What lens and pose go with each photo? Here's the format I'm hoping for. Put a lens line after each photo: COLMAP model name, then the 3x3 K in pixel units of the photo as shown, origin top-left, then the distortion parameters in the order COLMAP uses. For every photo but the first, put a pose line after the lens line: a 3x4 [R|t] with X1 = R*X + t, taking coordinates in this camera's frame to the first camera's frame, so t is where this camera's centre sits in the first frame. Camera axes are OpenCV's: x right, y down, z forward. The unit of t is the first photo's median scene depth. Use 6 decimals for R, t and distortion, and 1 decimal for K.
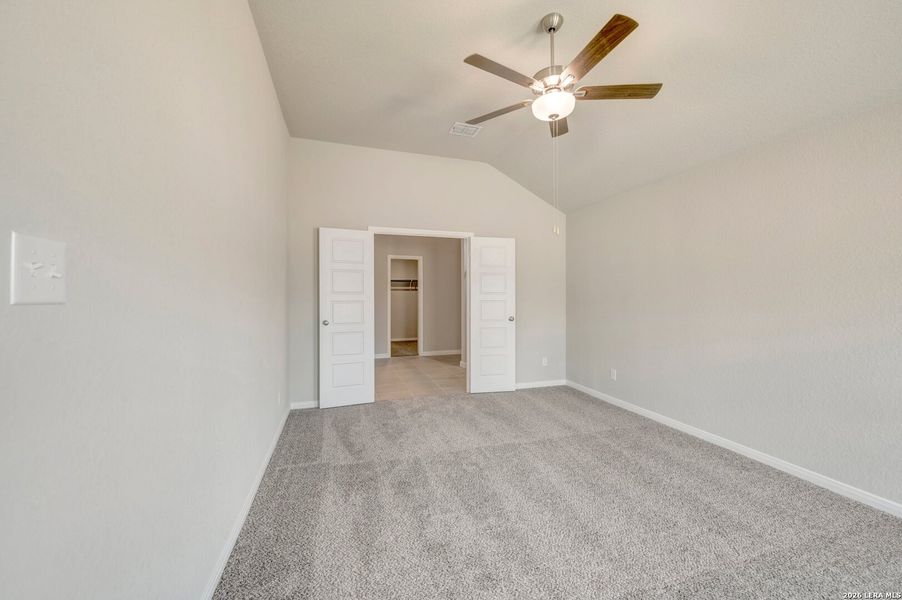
lens RADIAL K [[355.9, 0, 452.5], [0, 355.9, 299.7], [0, 0, 1]] dist [-0.001351, -0.000161]
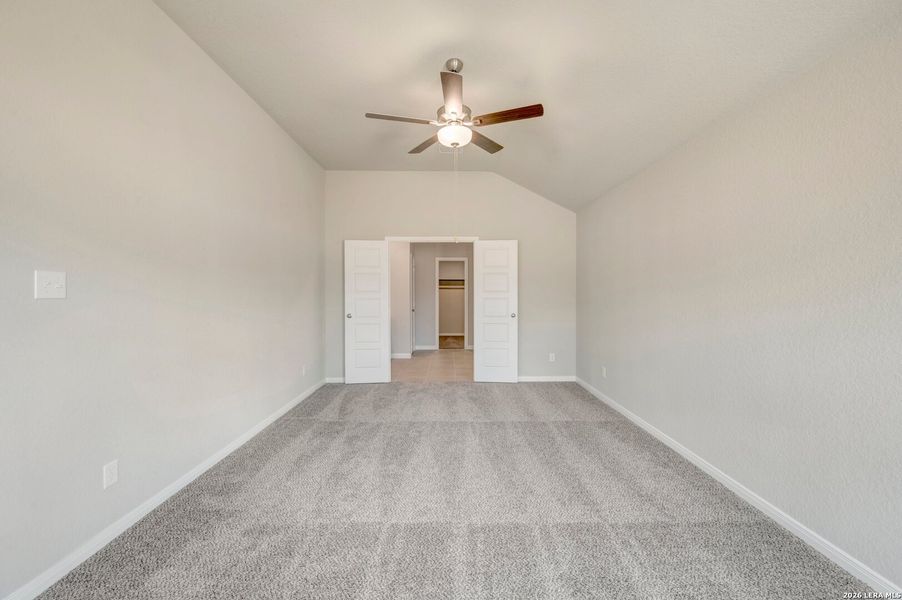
lens RADIAL K [[355.0, 0, 454.3], [0, 355.0, 302.0], [0, 0, 1]] dist [0.000002, -0.000079]
pose [[0.955796, 0.003605, -0.294007, 0.351122], [-0.000065, 0.999927, 0.012048, 0.000584], [0.294029, -0.011496, 0.955727, -0.083587]]
